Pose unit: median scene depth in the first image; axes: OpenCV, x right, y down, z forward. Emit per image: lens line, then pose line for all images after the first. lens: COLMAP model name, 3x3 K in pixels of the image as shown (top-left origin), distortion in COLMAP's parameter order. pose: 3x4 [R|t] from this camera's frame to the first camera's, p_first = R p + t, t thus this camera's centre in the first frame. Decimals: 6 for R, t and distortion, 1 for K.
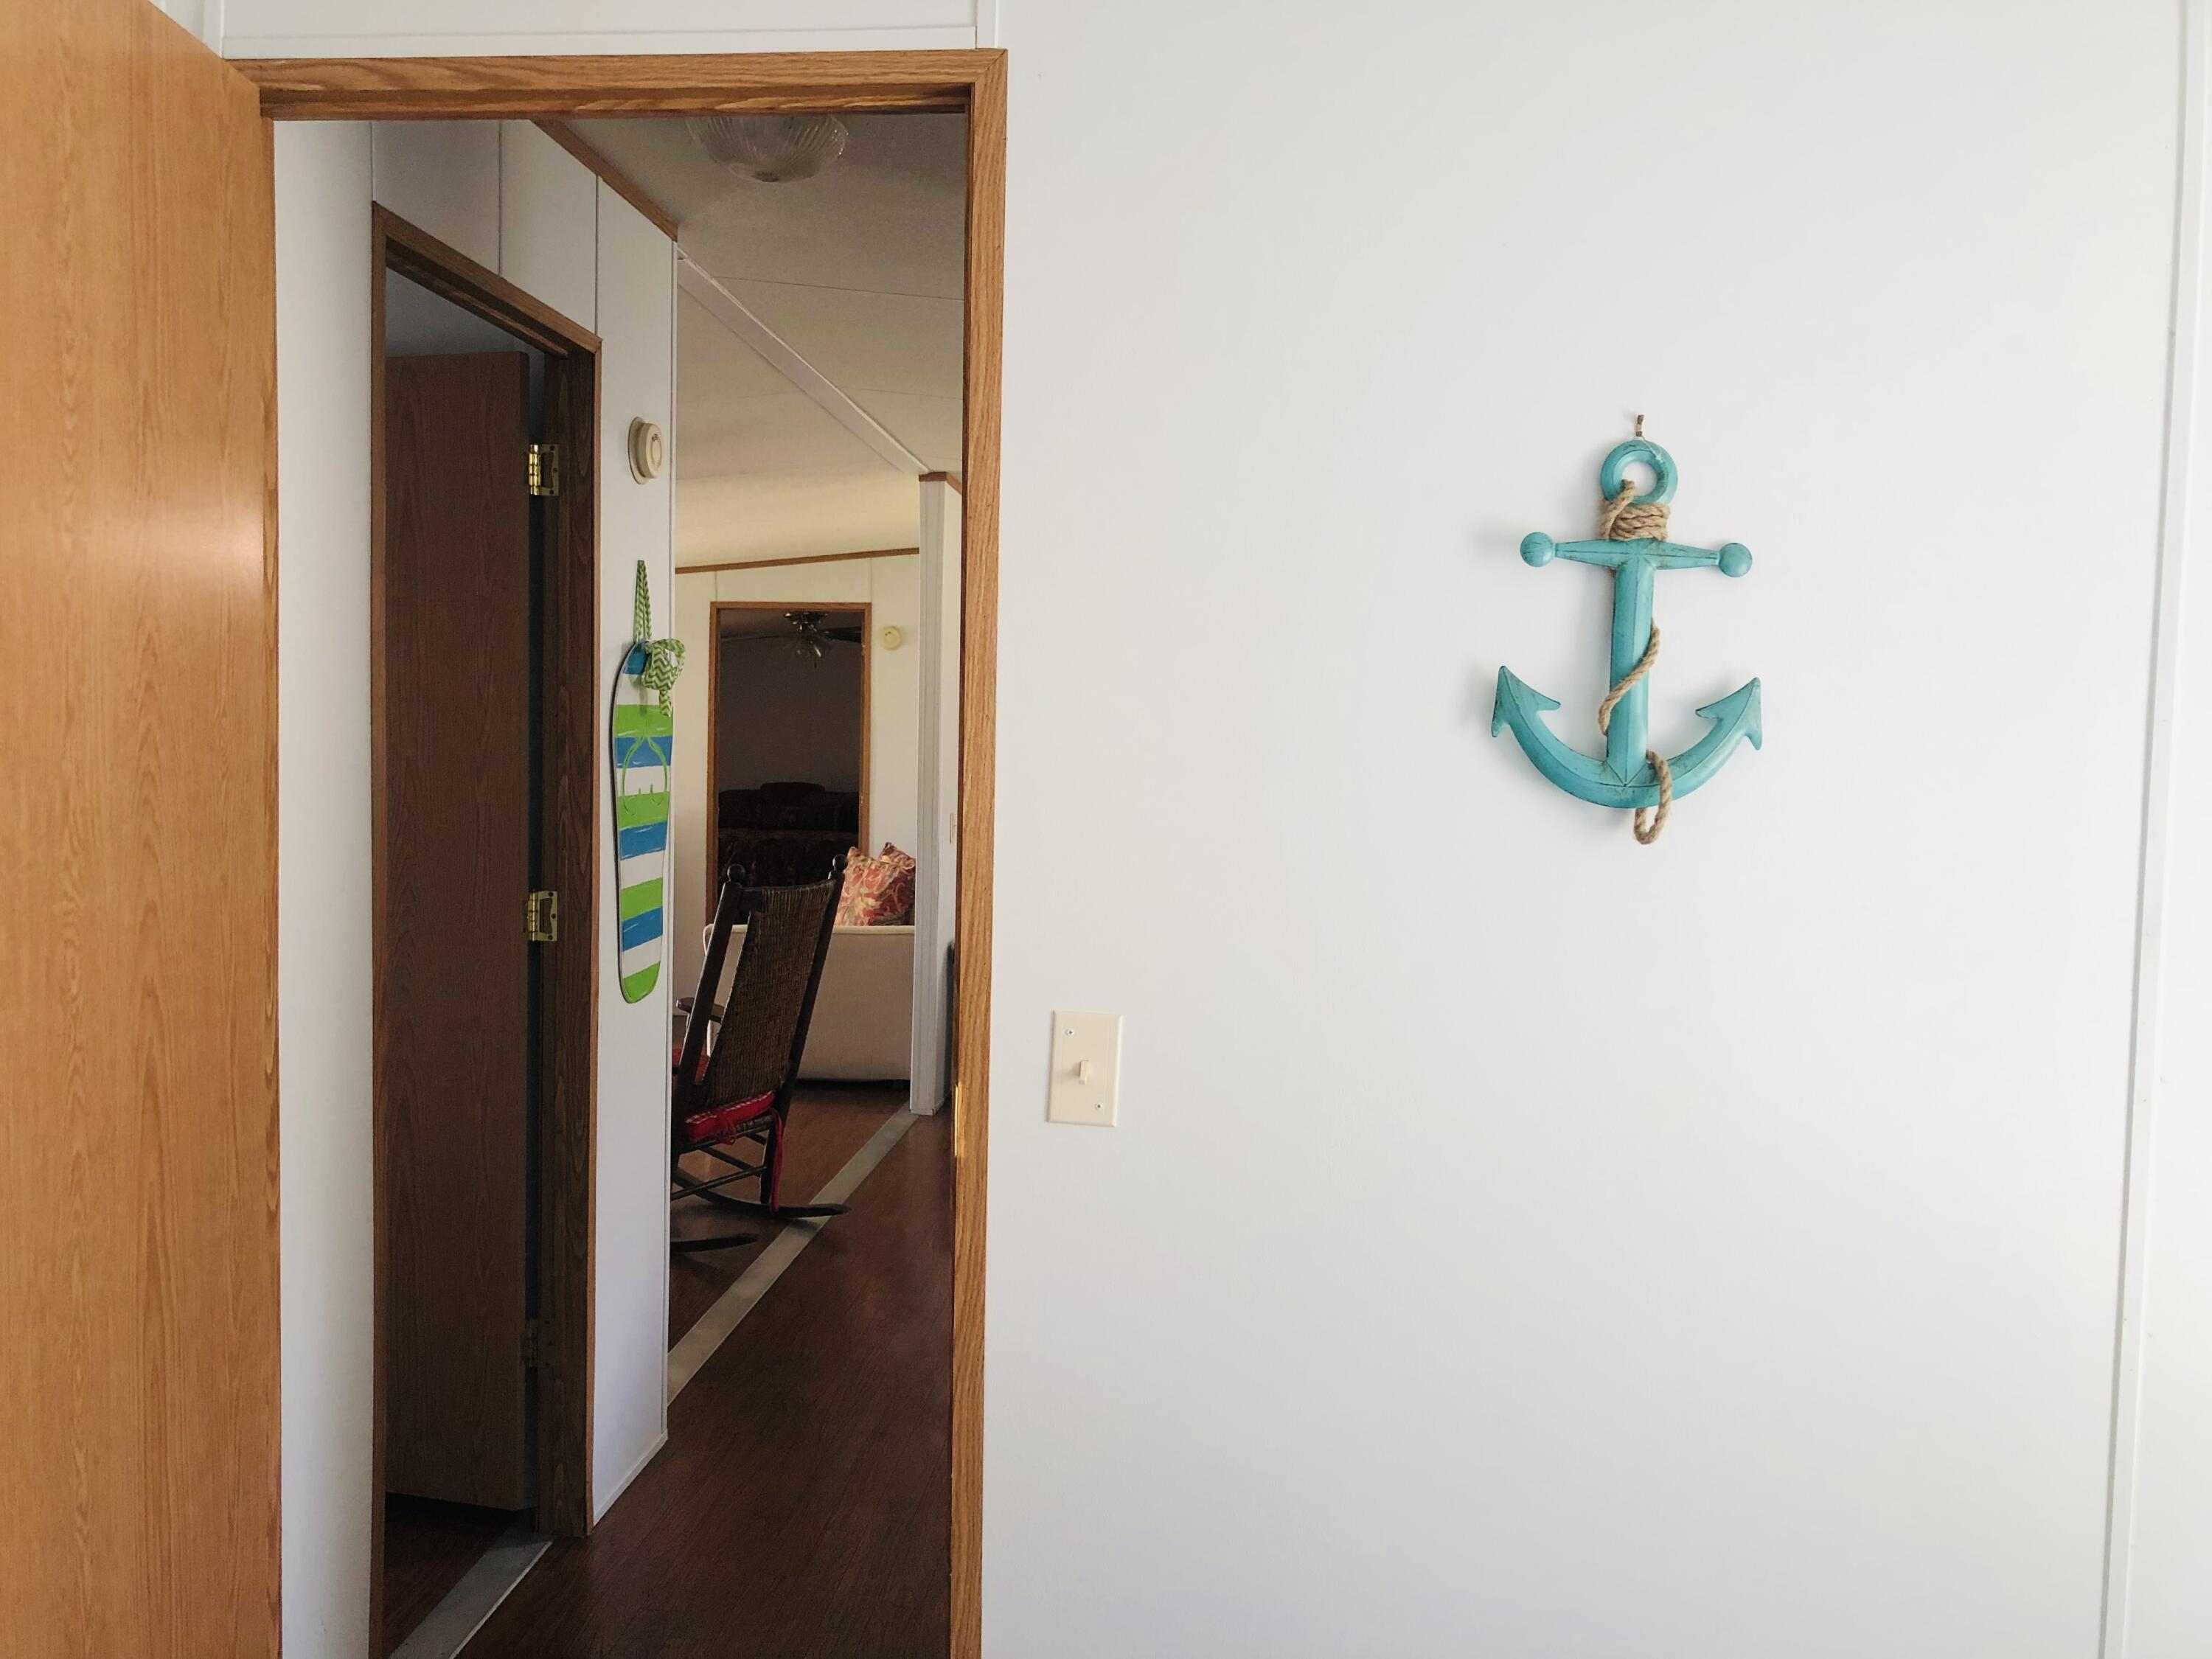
lens RADIAL K [[1829.7, 0, 1105.8], [0, 1829.7, 827.0], [0, 0, 1]] dist [0.016927, 0.001423]
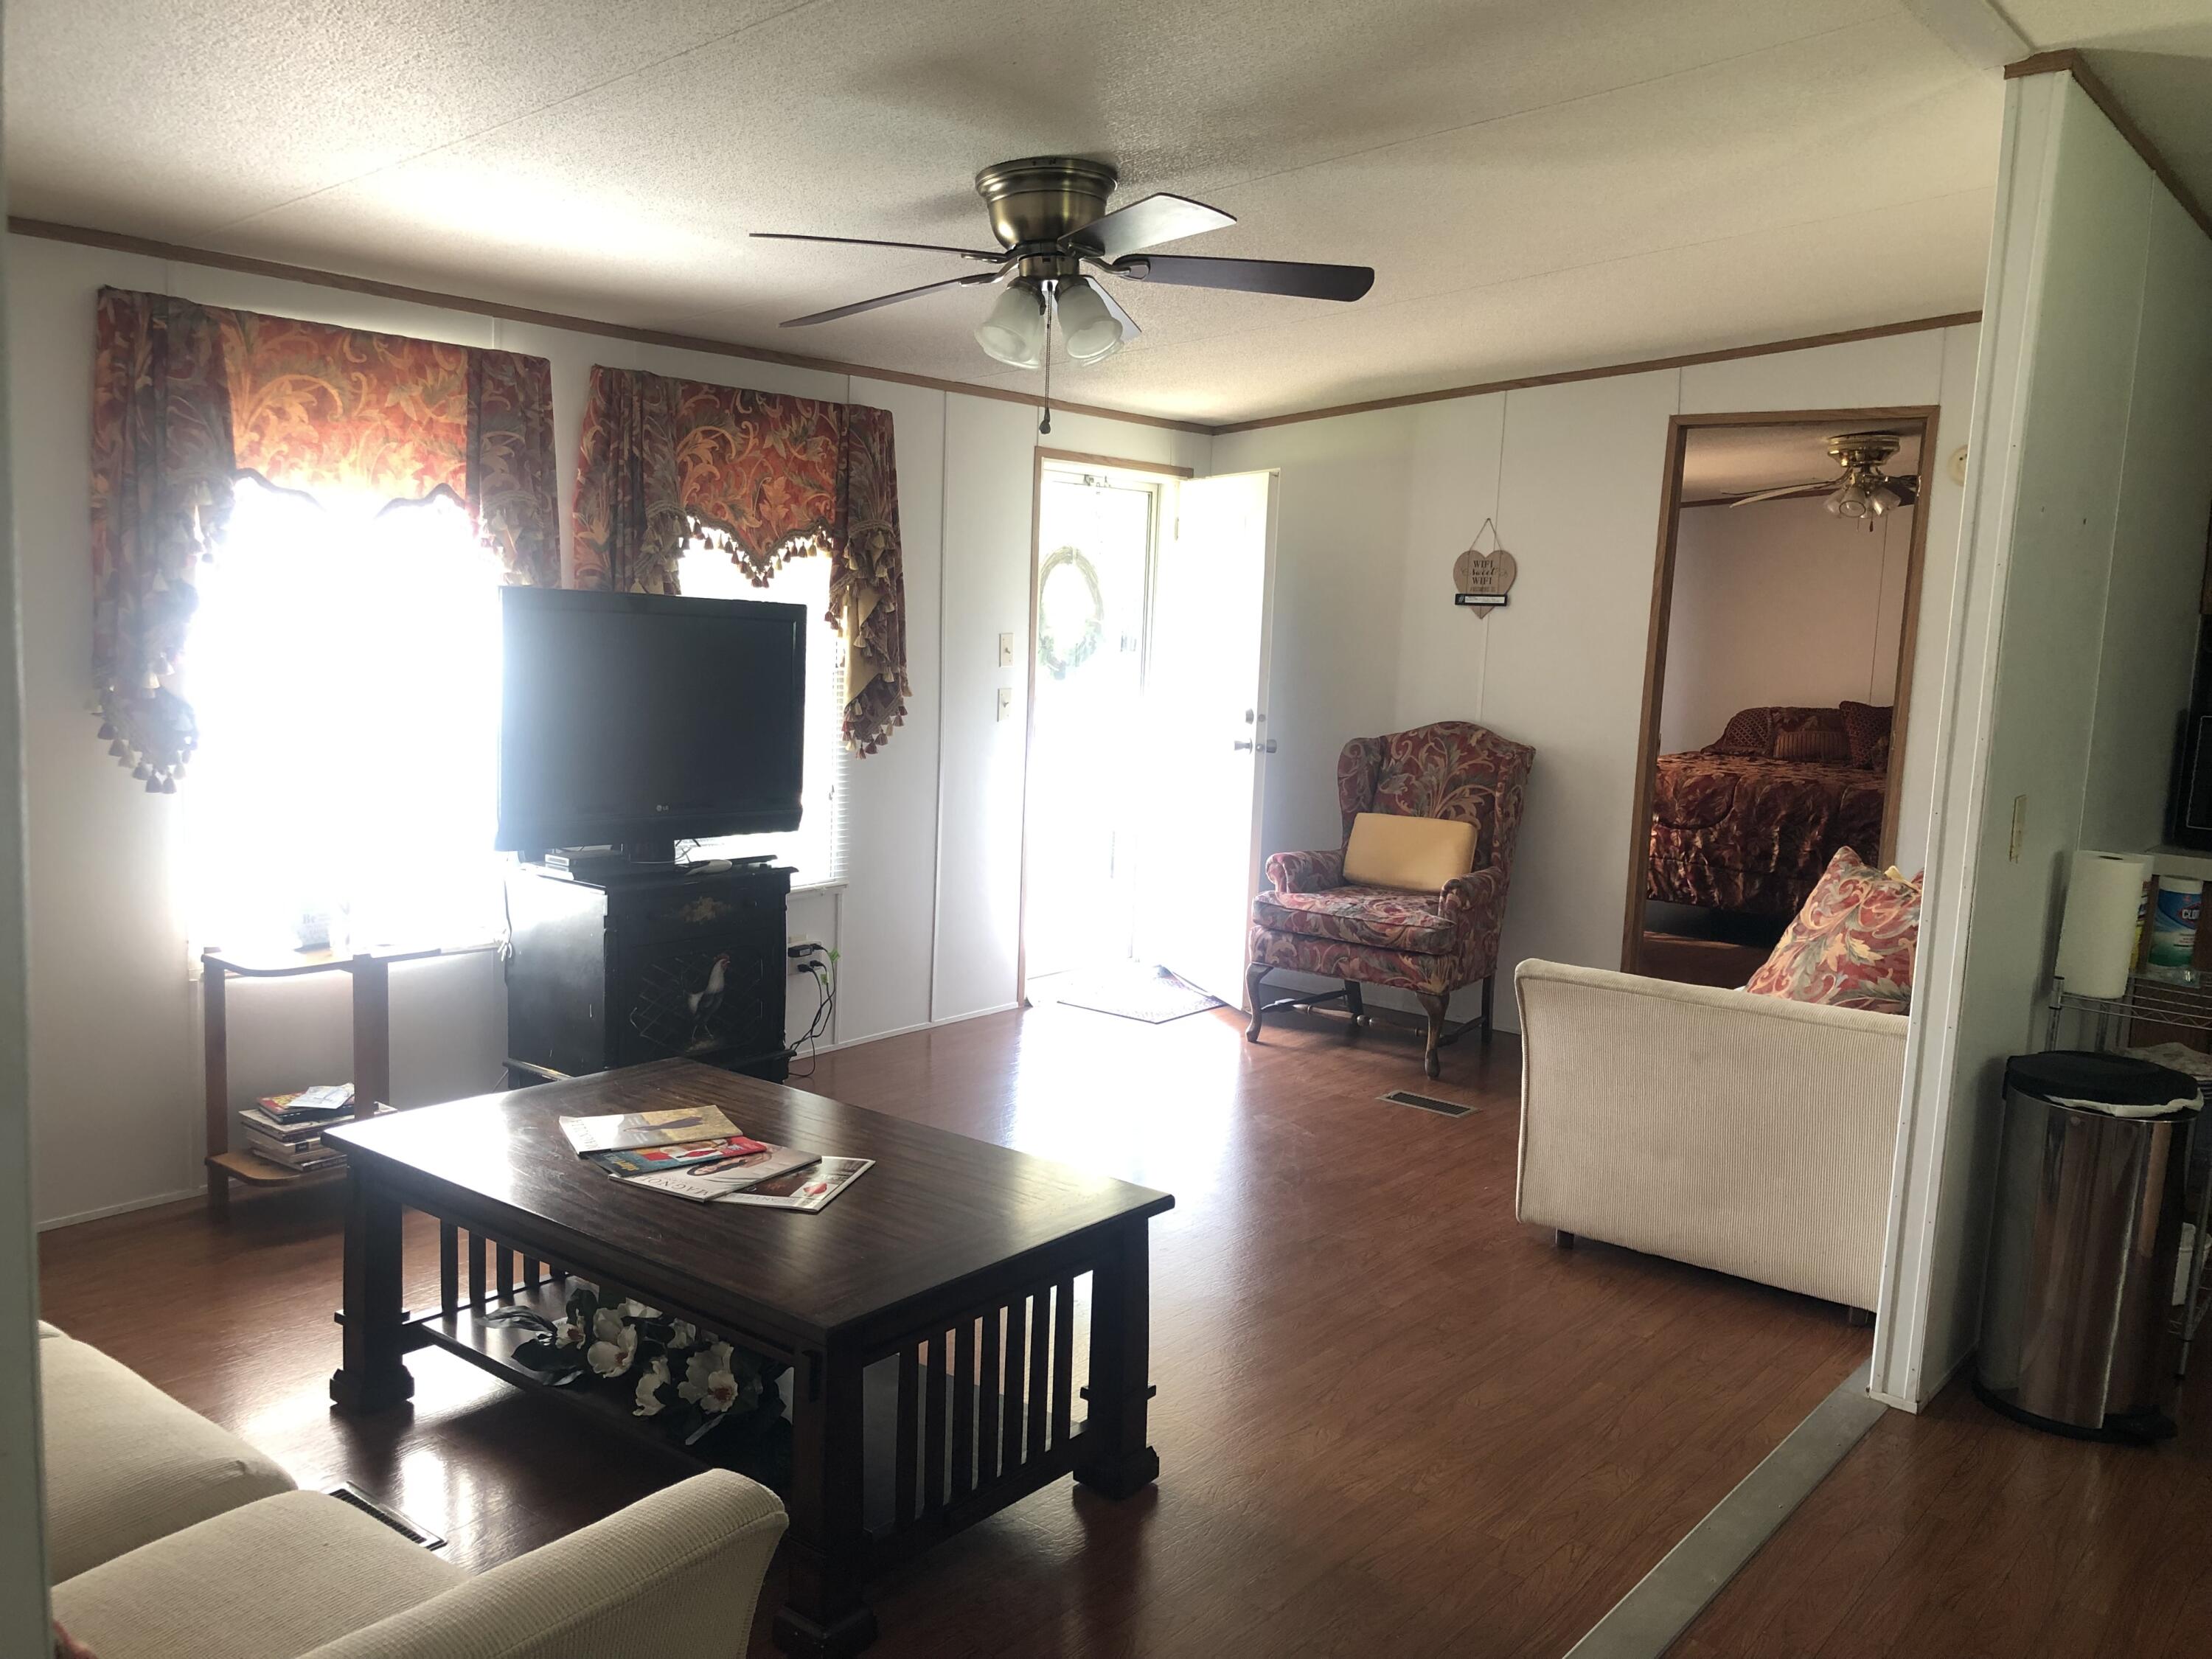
lens RADIAL K [[1829.7, 0, 1110.1], [0, 1829.7, 821.6], [0, 0, 1]] dist [0.016927, 0.001423]
pose [[0.824293, 0.088739, -0.559166, -0.010870], [-0.060446, 0.995789, 0.068925, -0.020106], [0.562928, -0.023015, 0.826186, 0.468481]]
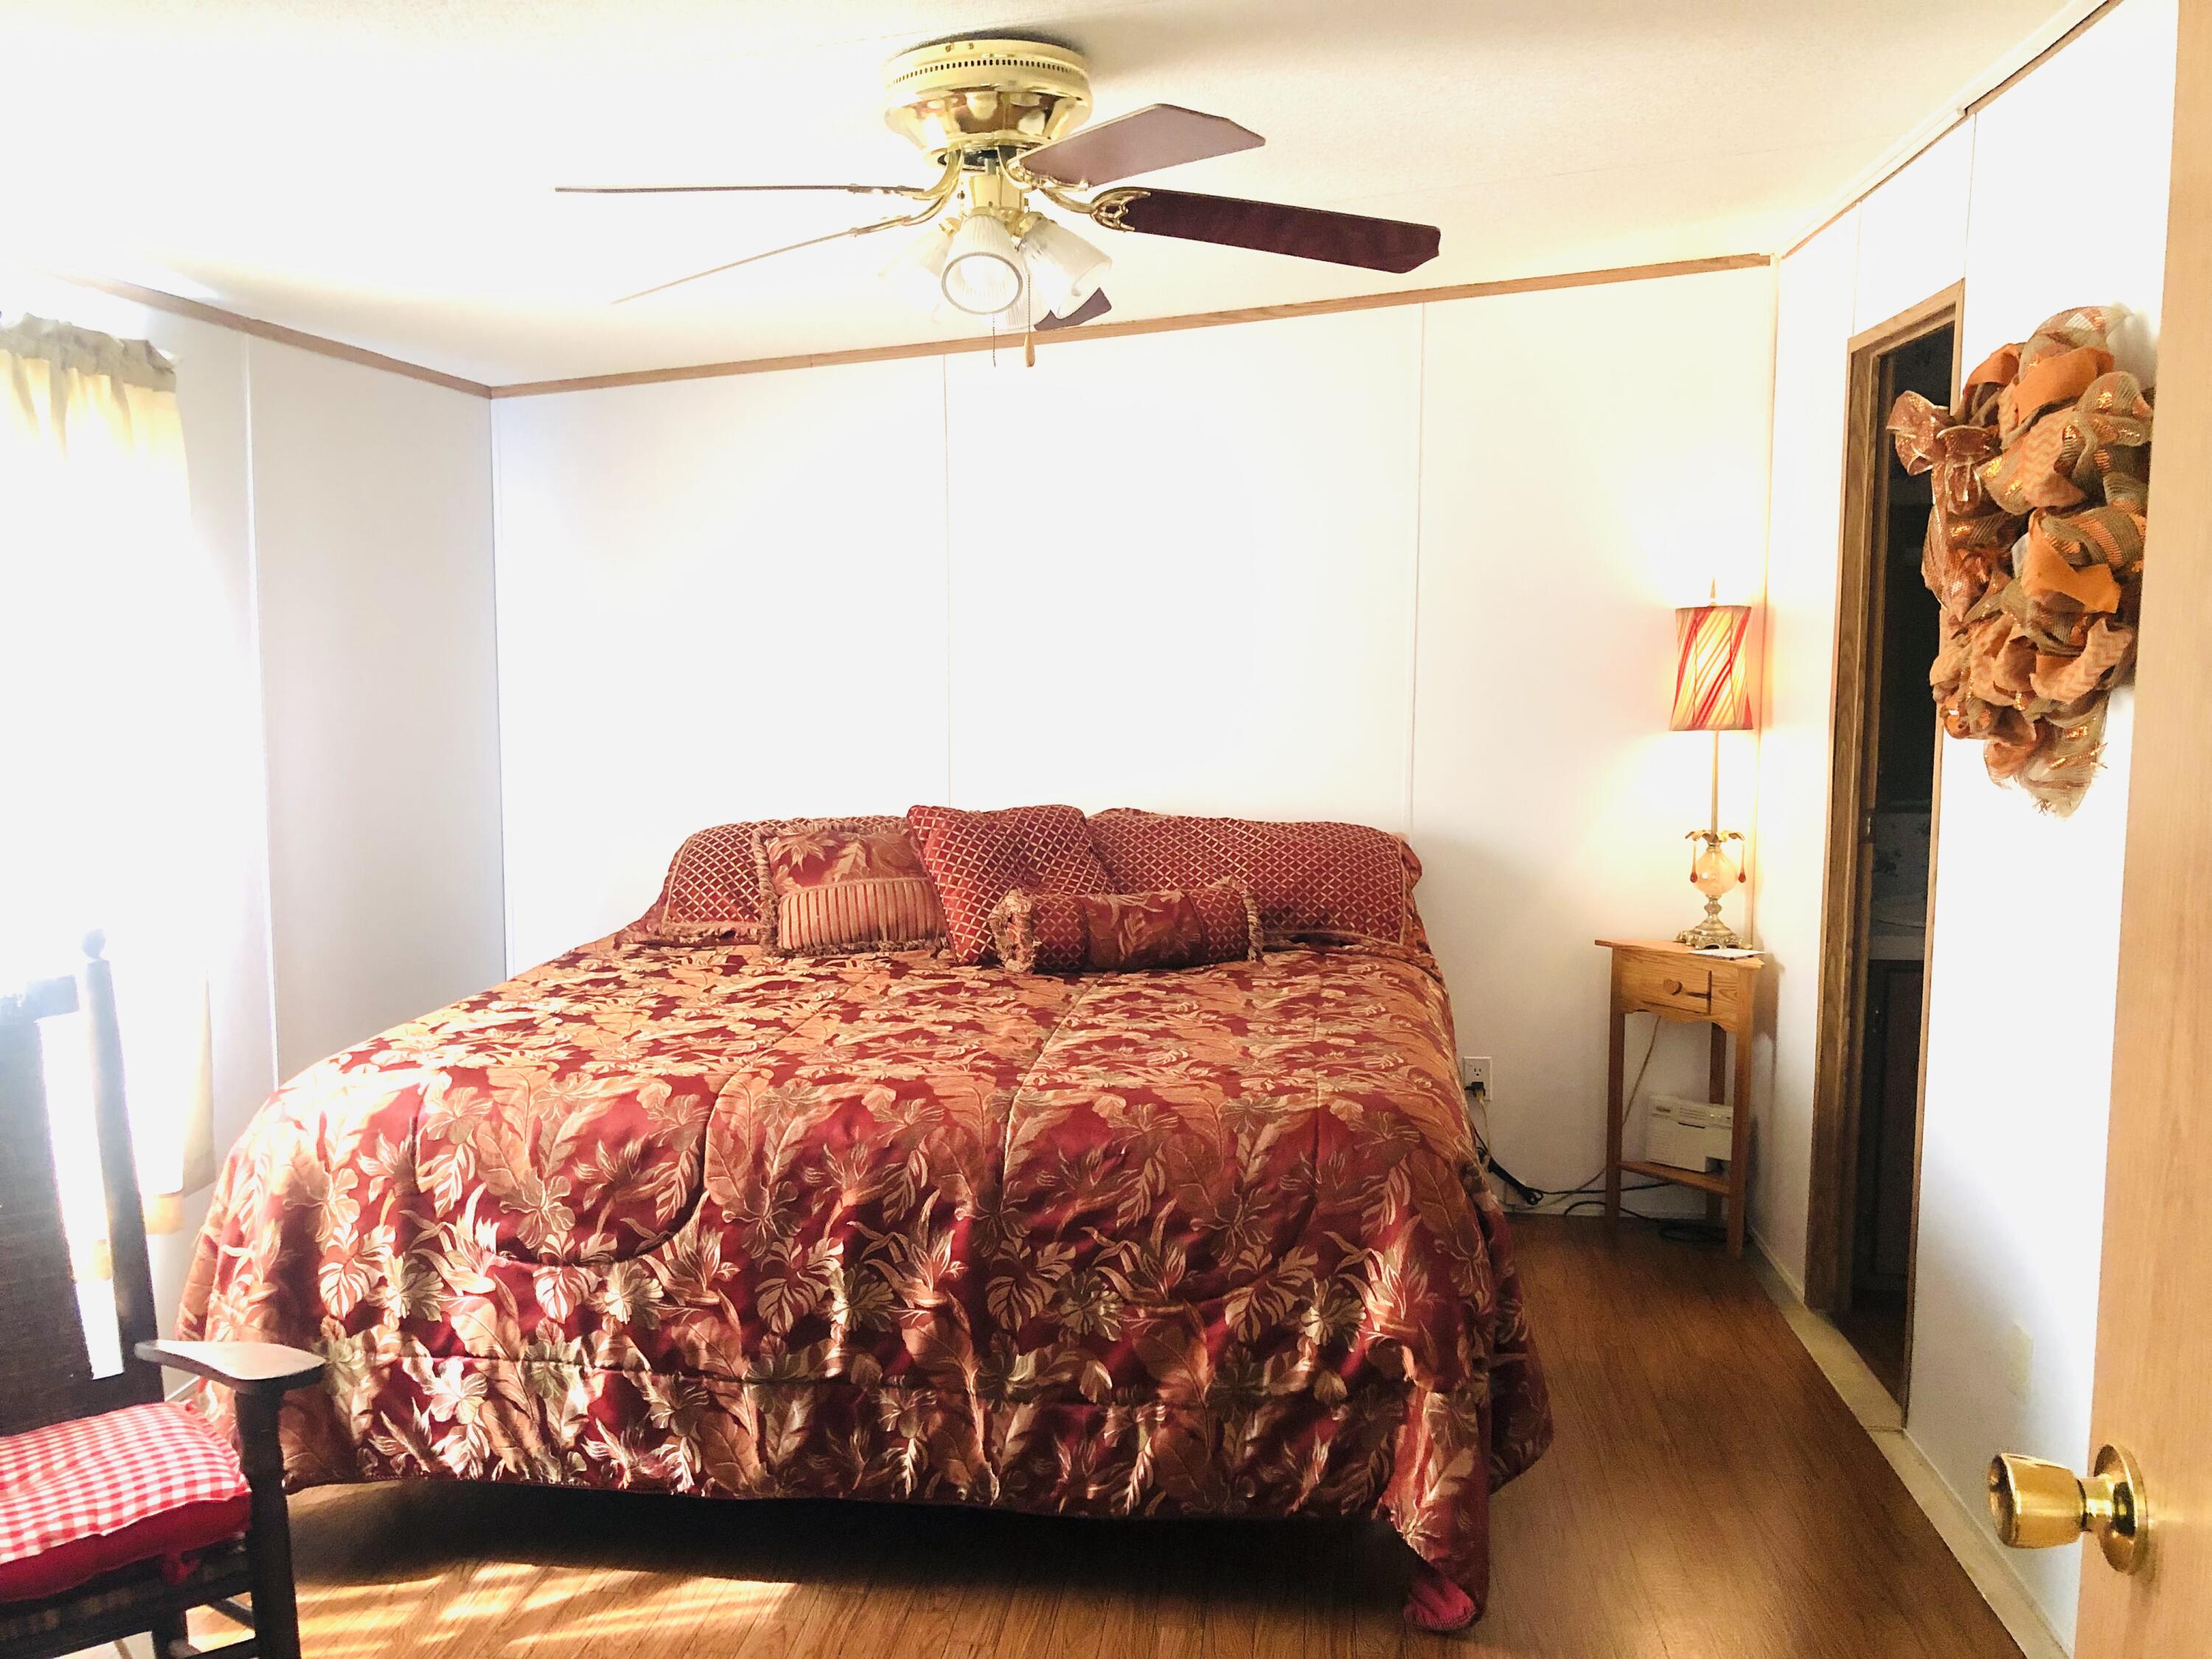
lens RADIAL K [[1829.7, 0, 1093.7], [0, 1829.7, 827.0], [0, 0, 1]] dist [0.016927, 0.001423]
pose [[0.998599, -0.003961, -0.052765, -0.229781], [0.006957, 0.998366, 0.056717, -0.072326], [0.052454, -0.057005, 0.996995, 1.260635]]
